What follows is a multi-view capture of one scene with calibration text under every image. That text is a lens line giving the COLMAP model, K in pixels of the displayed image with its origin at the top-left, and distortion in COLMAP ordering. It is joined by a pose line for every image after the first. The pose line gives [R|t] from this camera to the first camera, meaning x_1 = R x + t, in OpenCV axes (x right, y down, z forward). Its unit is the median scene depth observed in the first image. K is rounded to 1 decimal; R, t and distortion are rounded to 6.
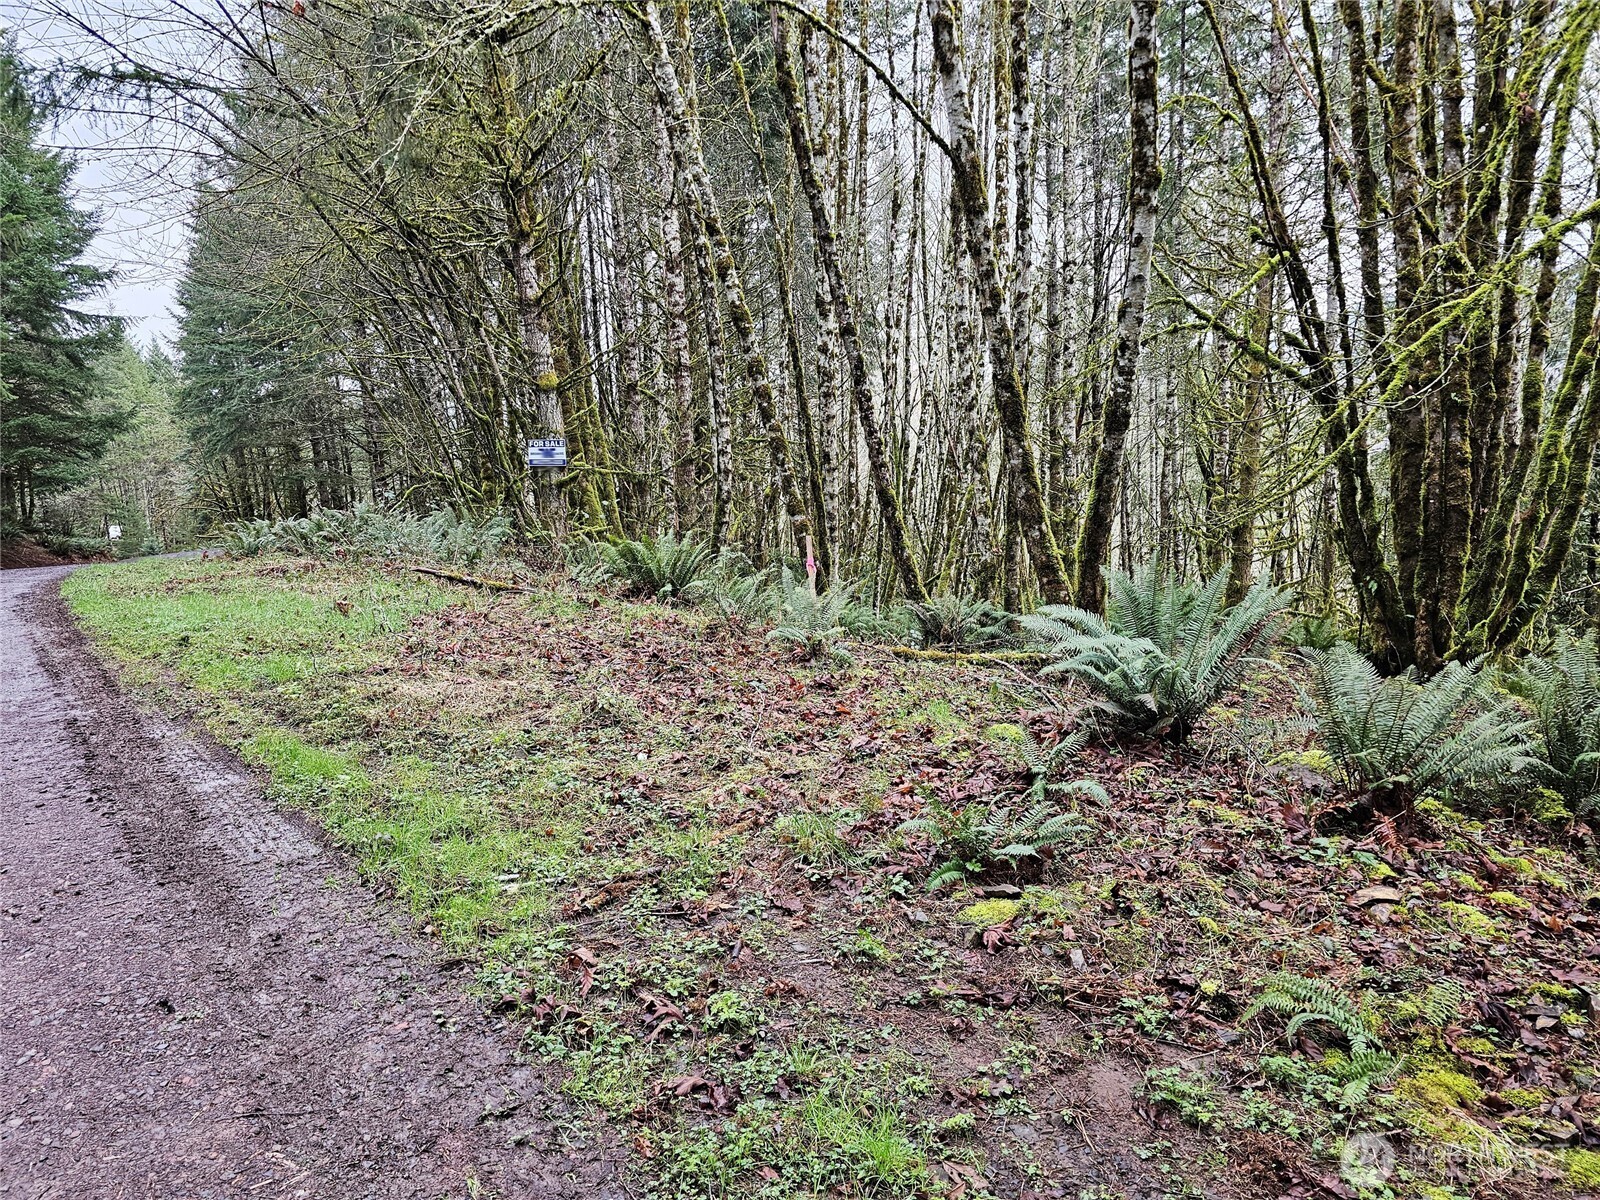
lens RADIAL K [[1081.6, 0, 800.1], [0, 1081.6, 598.9], [0, 0, 1]] dist [0.003966, 0.000369]
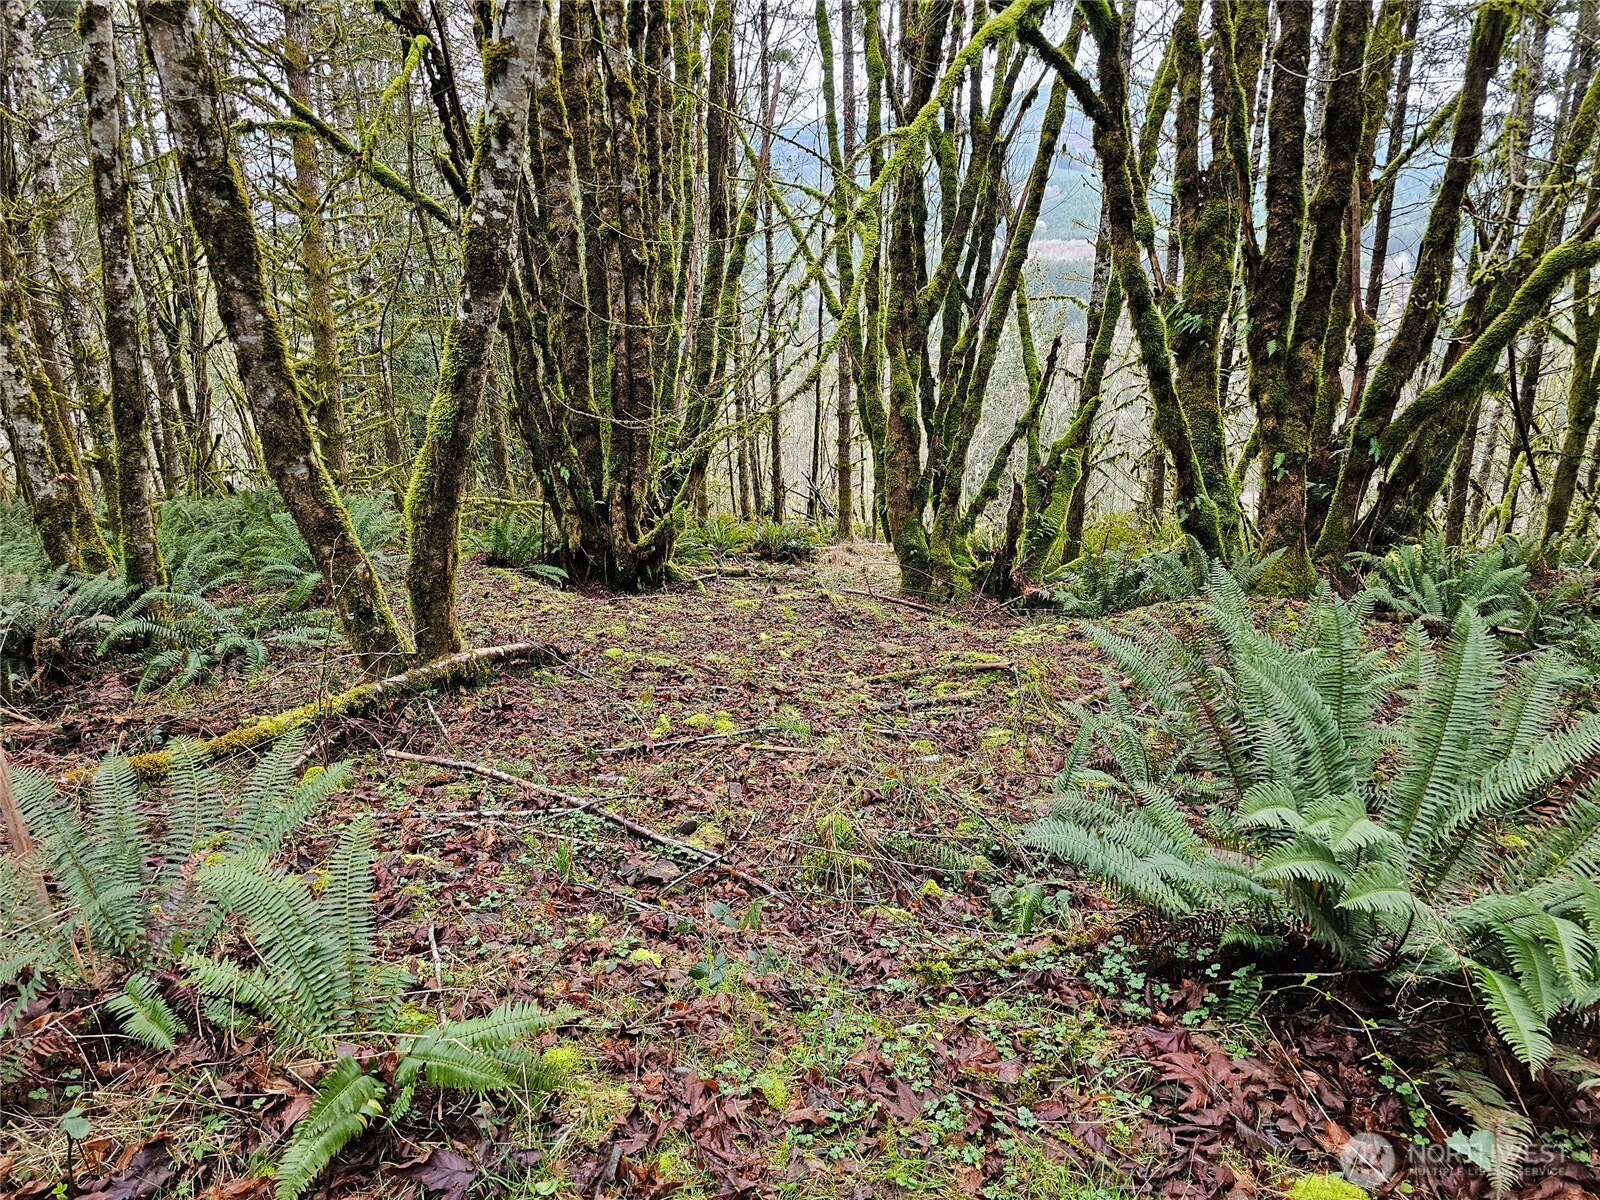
lens RADIAL K [[1081.6, 0, 798.5], [0, 1081.6, 604.9], [0, 0, 1]] dist [0.003966, 0.000369]
pose [[0.600440, -0.193447, 0.775919, -0.072388], [0.081634, 0.980058, 0.181170, -0.072931], [-0.795492, -0.045440, 0.604258, 0.459809]]
